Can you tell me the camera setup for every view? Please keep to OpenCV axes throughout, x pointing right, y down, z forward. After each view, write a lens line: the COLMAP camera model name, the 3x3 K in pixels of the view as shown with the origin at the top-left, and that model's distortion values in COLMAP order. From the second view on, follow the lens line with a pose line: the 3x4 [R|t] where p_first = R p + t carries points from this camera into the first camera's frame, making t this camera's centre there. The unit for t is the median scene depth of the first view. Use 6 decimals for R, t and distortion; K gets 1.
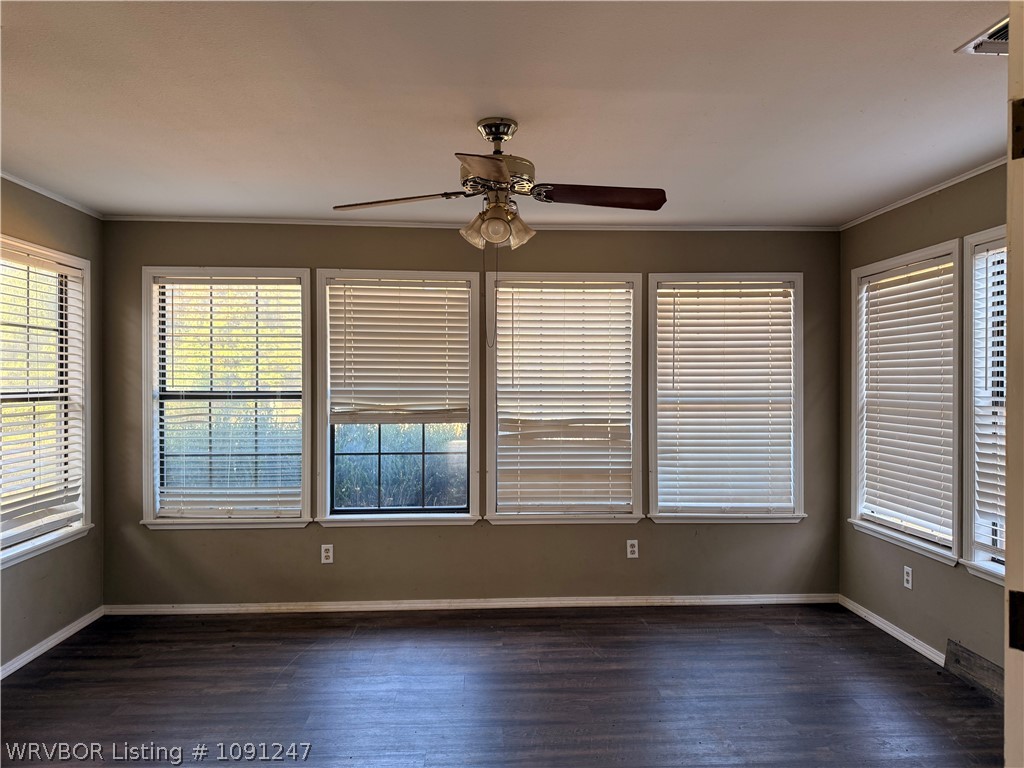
lens RADIAL K [[706.8, 0, 511.8], [0, 706.8, 382.6], [0, 0, 1]] dist [0.022694, -0.040483]
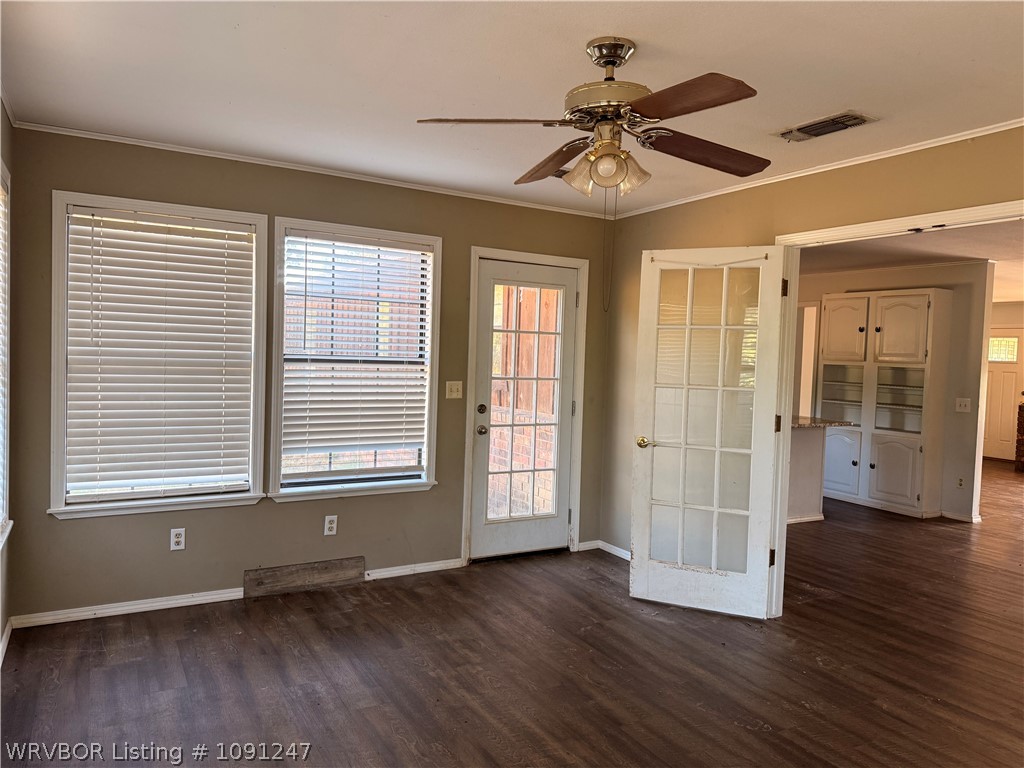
lens RADIAL K [[706.8, 0, 513.3], [0, 706.8, 384.9], [0, 0, 1]] dist [0.022694, -0.040483]
pose [[-0.448558, -0.049891, 0.892360, -0.496512], [-0.027460, 0.998739, 0.042035, 0.008372], [-0.893332, -0.005649, -0.449362, 0.999181]]
